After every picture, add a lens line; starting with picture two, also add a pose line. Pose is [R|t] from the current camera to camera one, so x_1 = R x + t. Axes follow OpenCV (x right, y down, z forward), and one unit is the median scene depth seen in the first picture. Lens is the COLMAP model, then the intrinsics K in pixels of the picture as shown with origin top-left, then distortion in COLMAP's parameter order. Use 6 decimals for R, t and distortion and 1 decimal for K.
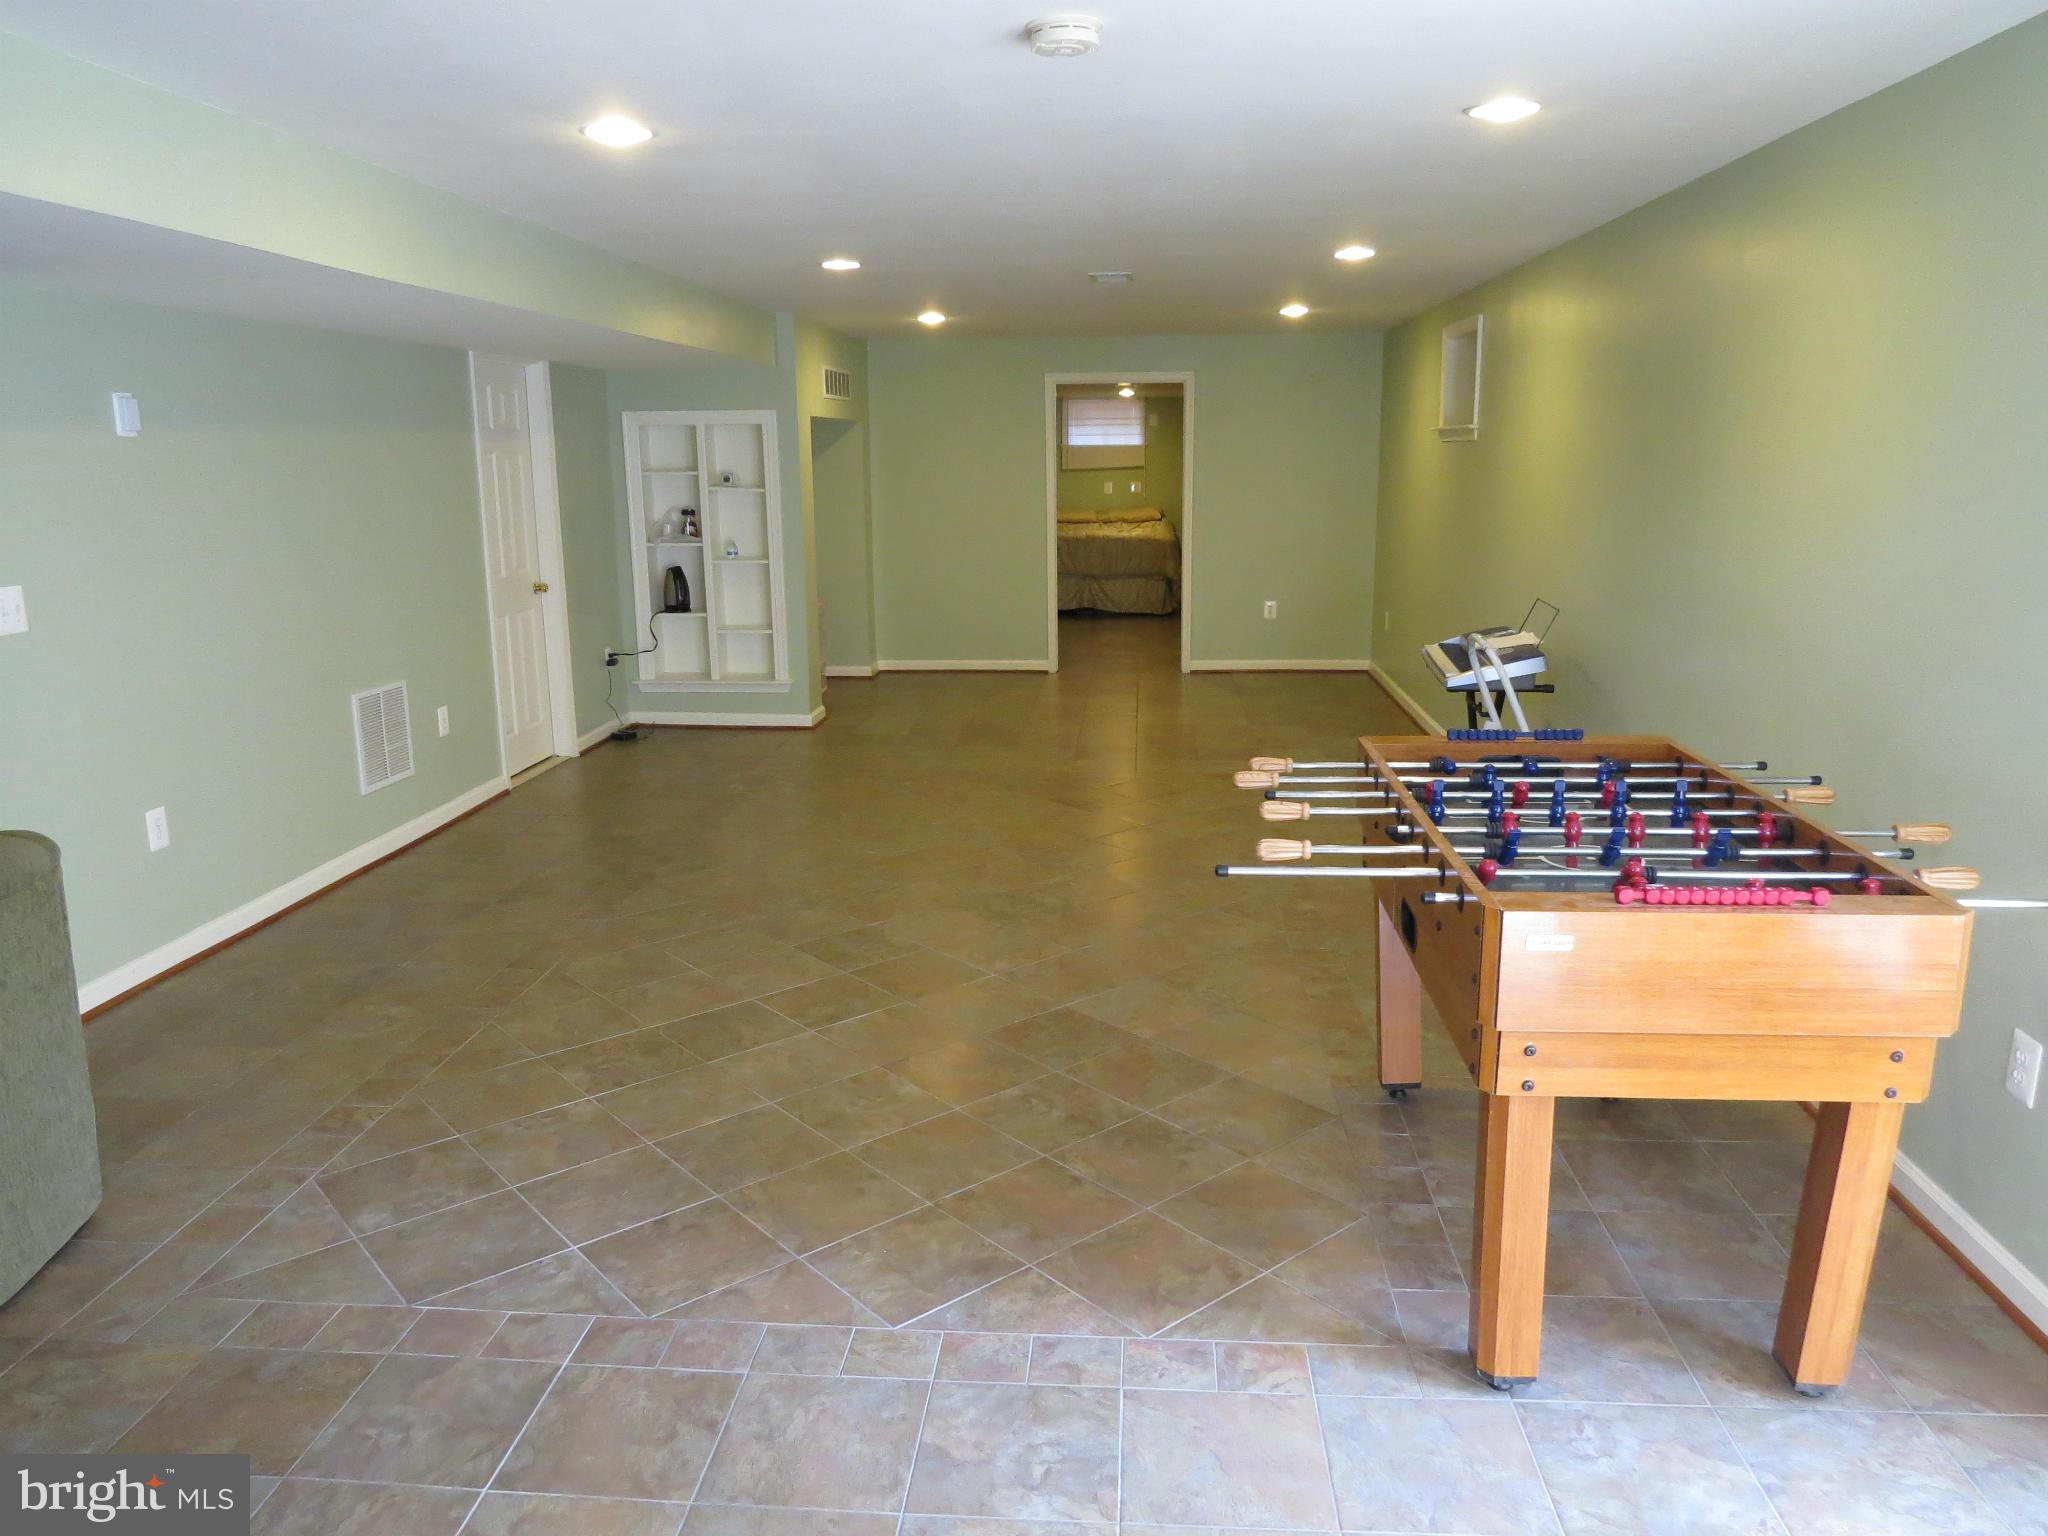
lens RADIAL K [[1463.9, 0, 1025.6], [0, 1463.9, 763.7], [0, 0, 1]] dist [-0.034888, 0.017361]
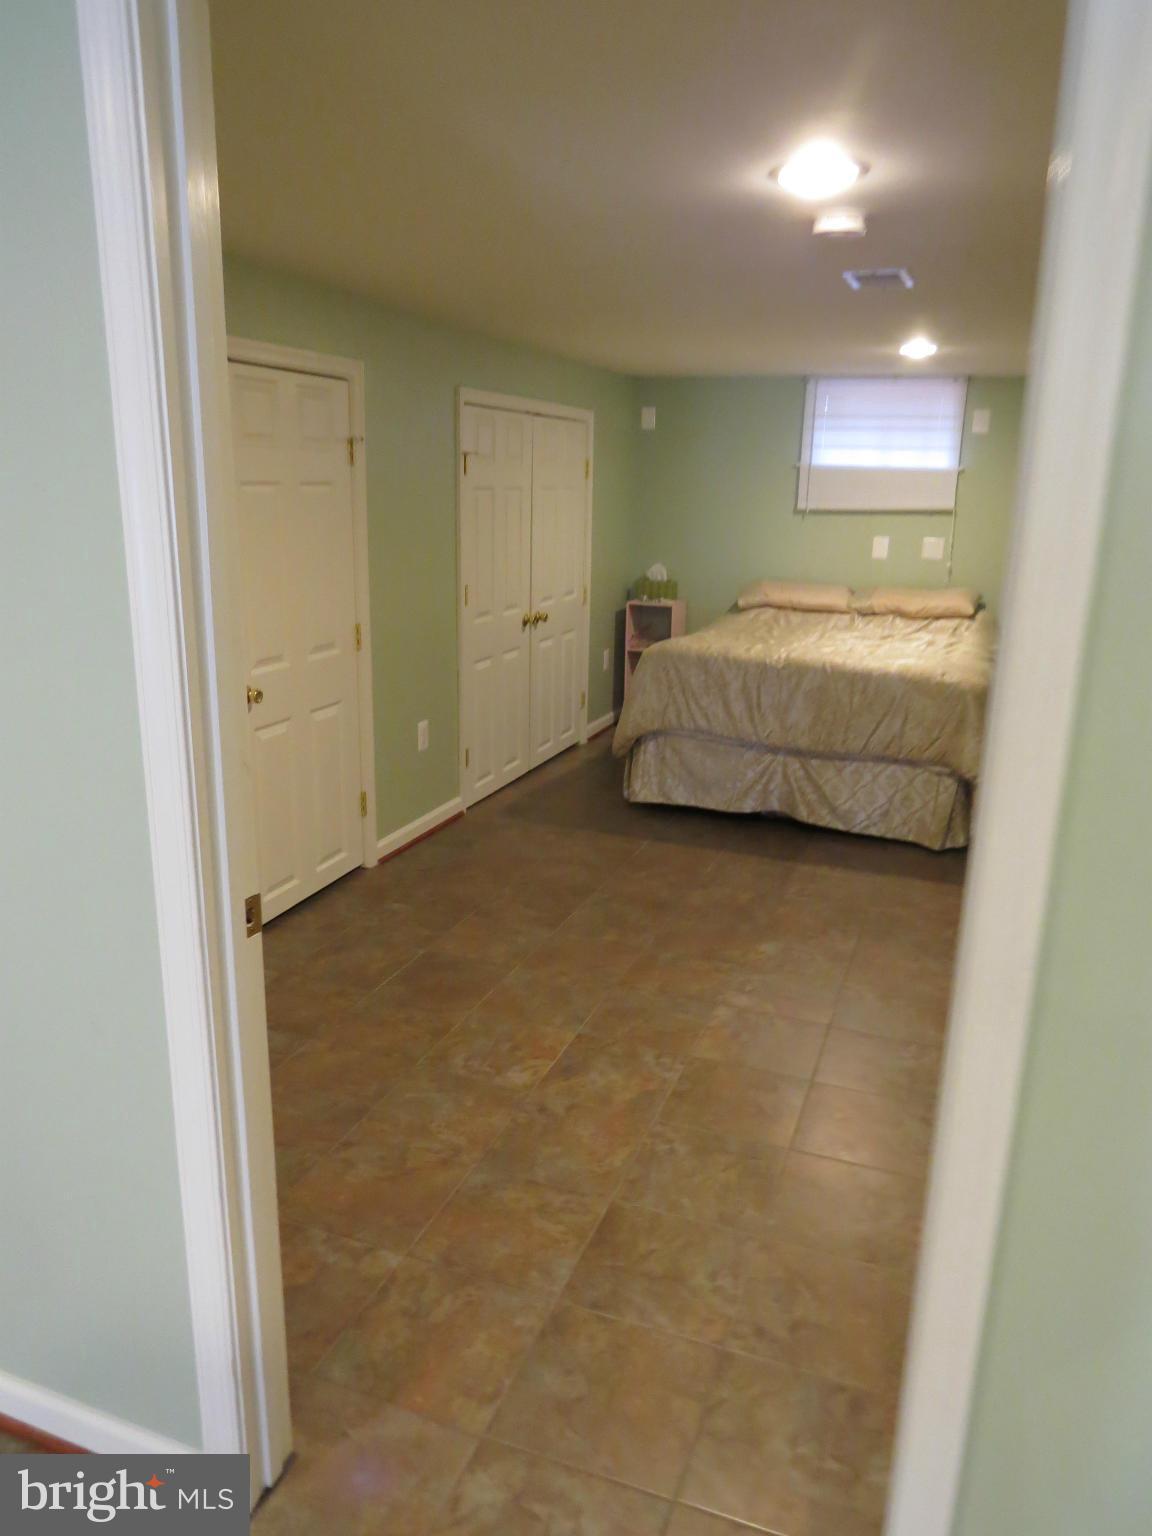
lens RADIAL K [[1097.9, 0, 576.9], [0, 1097.9, 772.9], [0, 0, 1]] dist [-0.034888, 0.017361]
pose [[0.960369, 0.105654, -0.257931, 0.063625], [-0.091831, 0.993644, 0.065101, -0.124224], [0.263169, -0.038835, 0.963968, 0.588418]]
